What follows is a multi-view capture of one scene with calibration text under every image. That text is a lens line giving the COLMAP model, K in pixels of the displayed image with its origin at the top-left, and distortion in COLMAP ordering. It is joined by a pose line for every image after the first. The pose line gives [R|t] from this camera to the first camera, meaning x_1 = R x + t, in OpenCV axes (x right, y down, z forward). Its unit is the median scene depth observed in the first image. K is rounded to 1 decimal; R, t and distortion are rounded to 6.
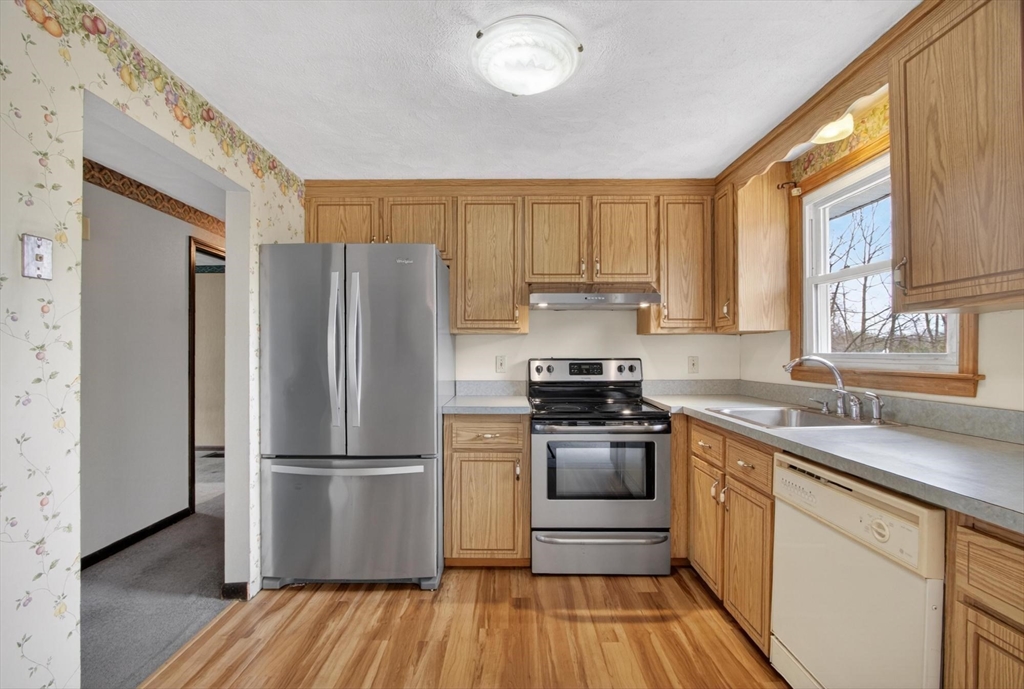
lens RADIAL K [[462.7, 0, 515.5], [0, 462.7, 349.4], [0, 0, 1]] dist [-0.001805, 0.000180]
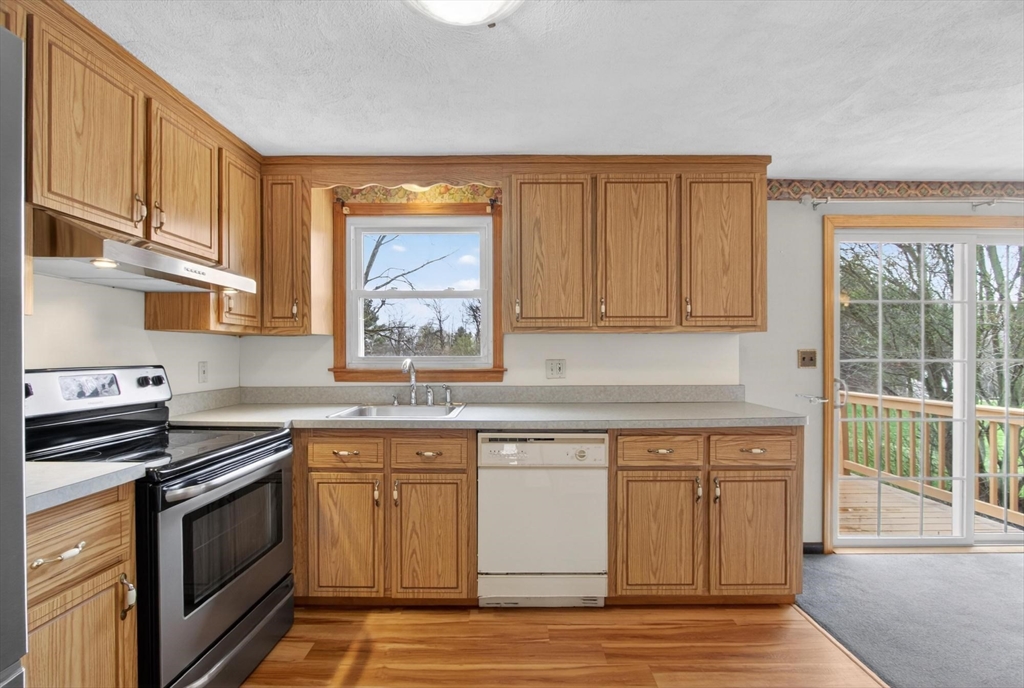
lens RADIAL K [[456.8, 0, 510.6], [0, 456.8, 356.5], [0, 0, 1]] dist [-0.003158, -0.000116]
pose [[0.015492, -0.001301, 0.999879, -0.559404], [-0.004003, 0.999991, 0.001363, 0.003939], [-0.999872, -0.004023, 0.015487, 0.695337]]
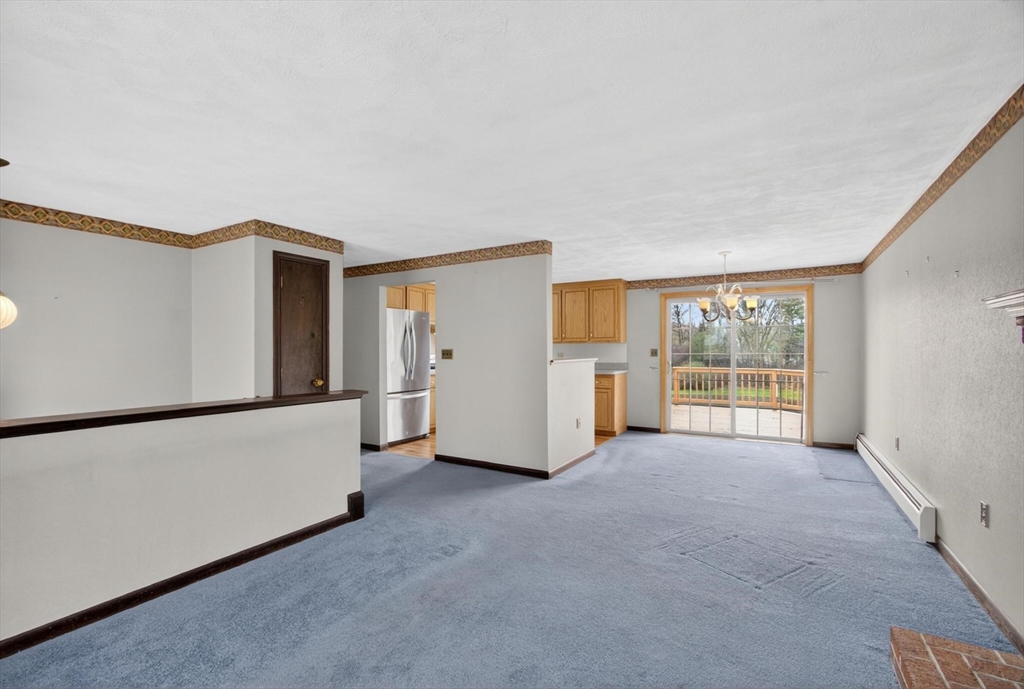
lens RADIAL K [[462.7, 0, 515.5], [0, 462.7, 349.4], [0, 0, 1]] dist [-0.001805, 0.000180]
pose [[0.520027, -0.001924, 0.854148, -2.504507], [-0.001546, 0.999994, 0.003193, -0.022910], [-0.854149, -0.002981, 0.520021, -0.981586]]
